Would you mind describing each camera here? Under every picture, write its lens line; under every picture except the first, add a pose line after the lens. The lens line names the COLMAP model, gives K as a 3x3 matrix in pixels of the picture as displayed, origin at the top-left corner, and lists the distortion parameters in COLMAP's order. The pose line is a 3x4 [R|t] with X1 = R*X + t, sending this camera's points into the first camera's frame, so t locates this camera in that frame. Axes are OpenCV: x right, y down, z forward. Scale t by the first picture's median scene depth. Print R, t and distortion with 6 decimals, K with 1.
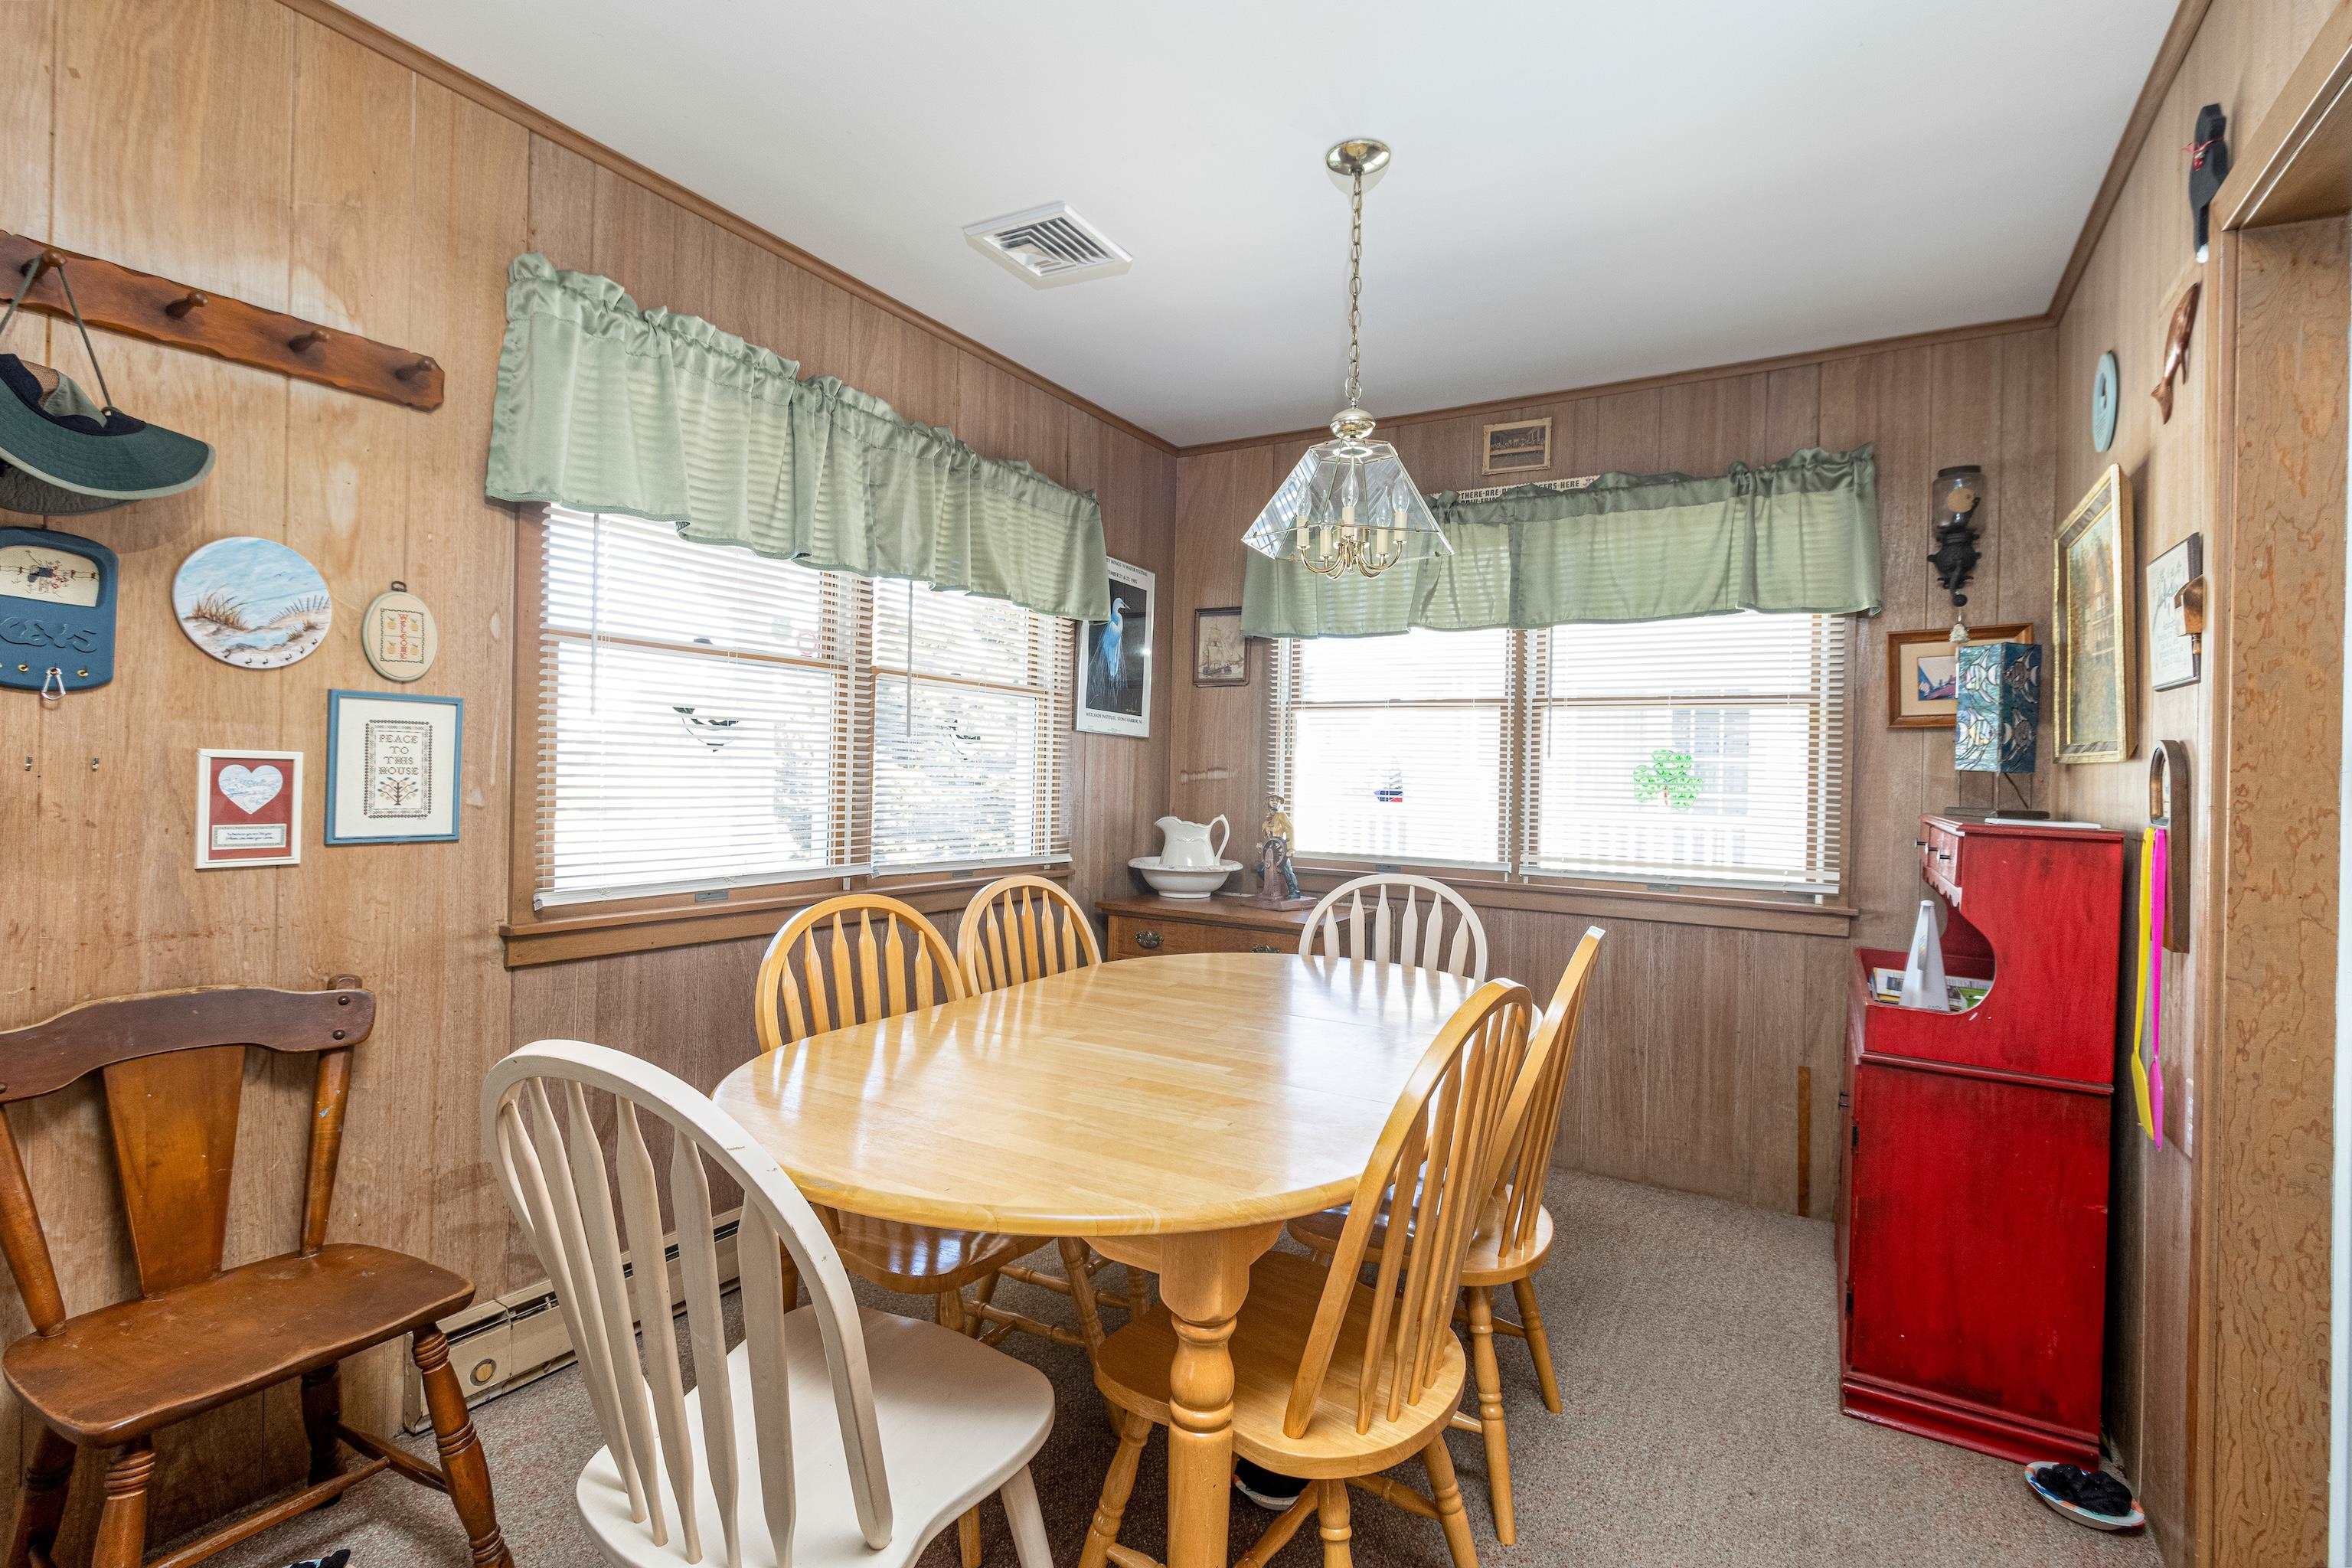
lens RADIAL K [[1125.1, 0, 1151.7], [0, 1125.1, 775.2], [0, 0, 1]] dist [0.003912, 0.000999]
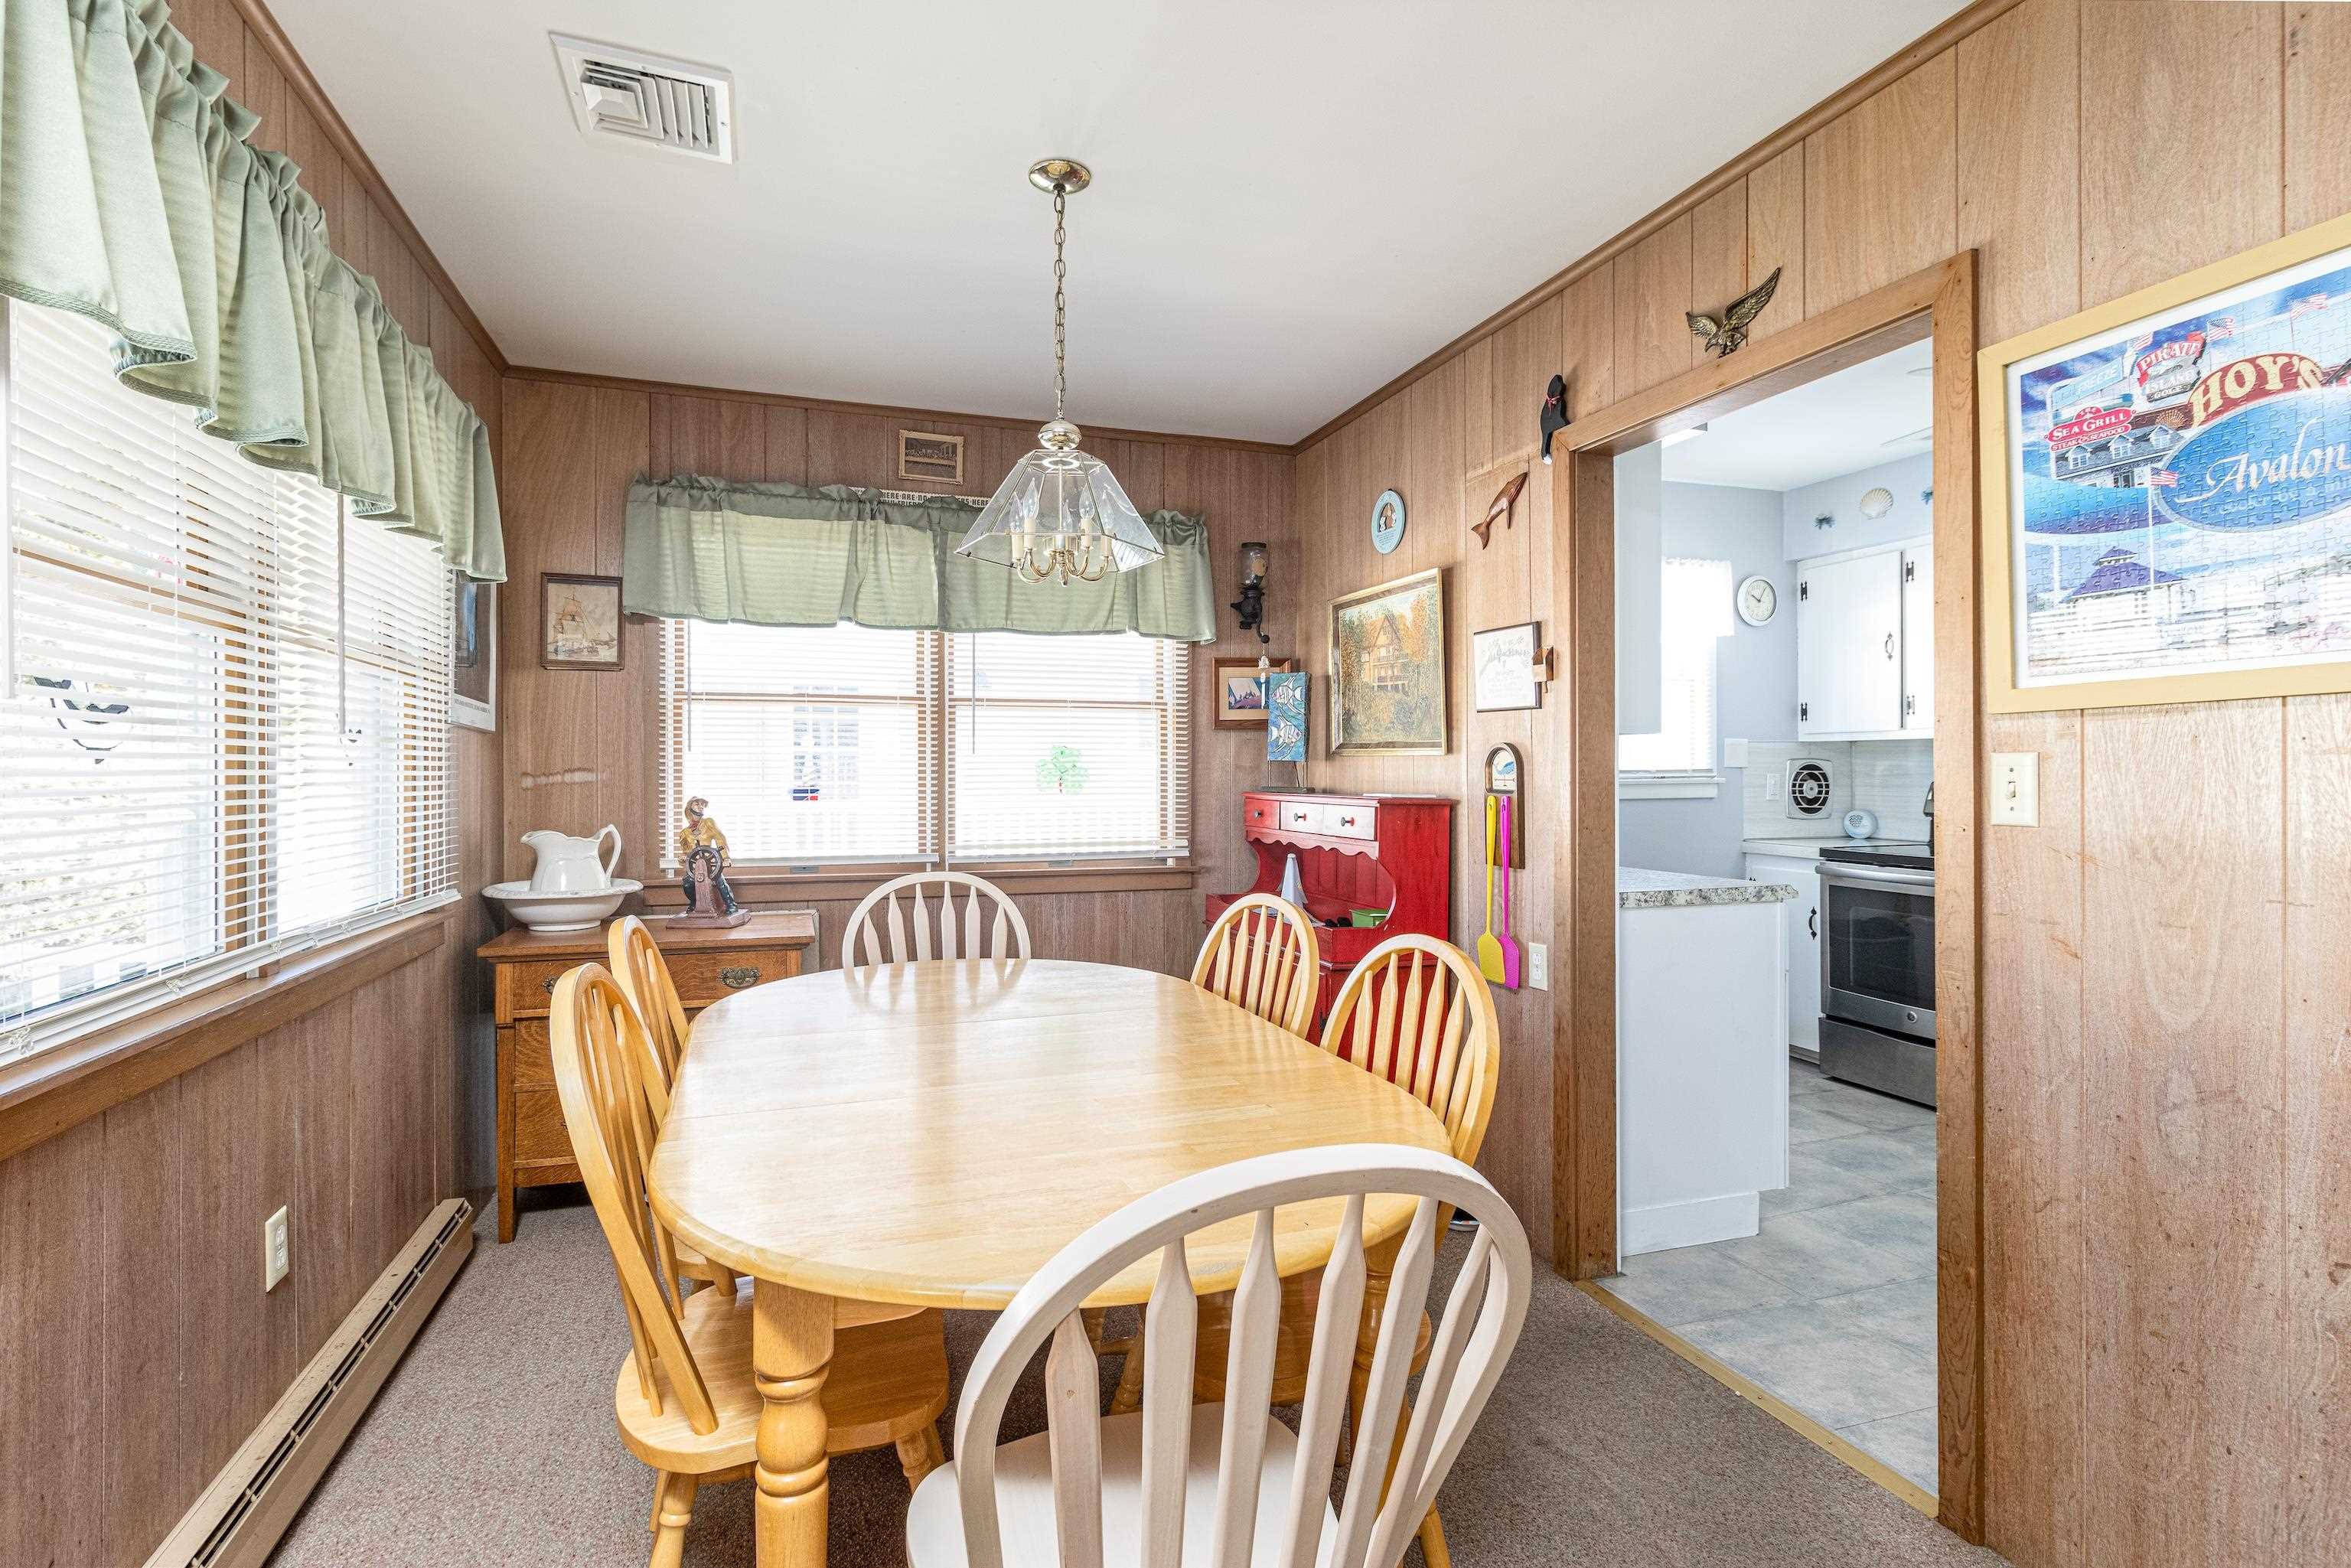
lens RADIAL K [[1105.0, 0, 1163.1], [0, 1105.0, 779.2], [0, 0, 1]] dist [0.001025, 0.000430]
pose [[0.642016, -0.027855, 0.766185, -0.348703], [0.017359, 0.999612, 0.021795, -0.010723], [-0.766495, -0.000693, 0.642250, 0.178628]]
